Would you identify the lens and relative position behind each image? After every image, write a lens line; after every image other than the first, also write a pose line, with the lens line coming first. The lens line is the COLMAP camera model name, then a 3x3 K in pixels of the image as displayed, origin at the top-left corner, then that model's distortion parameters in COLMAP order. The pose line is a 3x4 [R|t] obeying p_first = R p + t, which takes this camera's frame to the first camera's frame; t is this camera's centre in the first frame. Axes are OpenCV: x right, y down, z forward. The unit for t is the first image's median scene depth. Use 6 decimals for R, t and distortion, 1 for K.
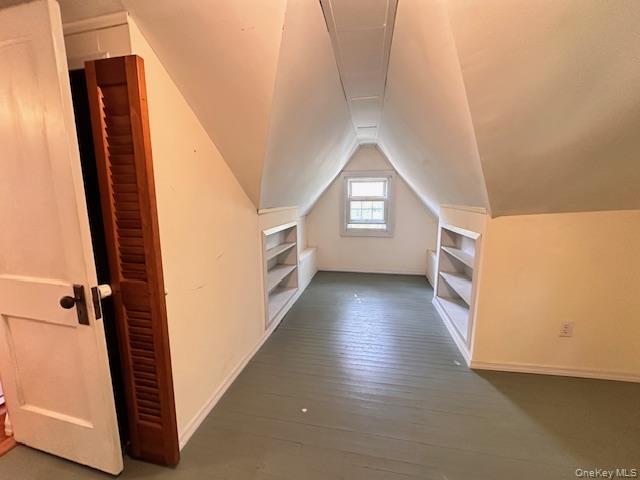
lens RADIAL K [[255.5, 0, 321.1], [0, 255.5, 239.1], [0, 0, 1]] dist [0.002105, -0.000186]
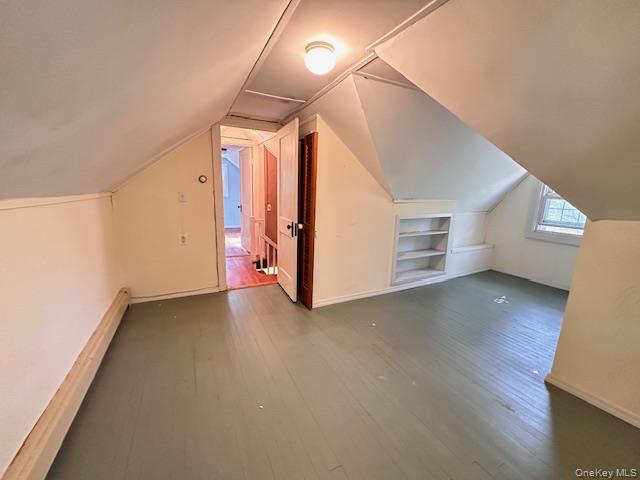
lens RADIAL K [[255.5, 0, 321.1], [0, 255.5, 239.1], [0, 0, 1]] dist [0.002105, -0.000186]
pose [[0.627704, 0.172352, -0.759132, 0.608845], [-0.151360, 0.983593, 0.098158, 0.026430], [0.763595, 0.053288, 0.643493, -0.221622]]
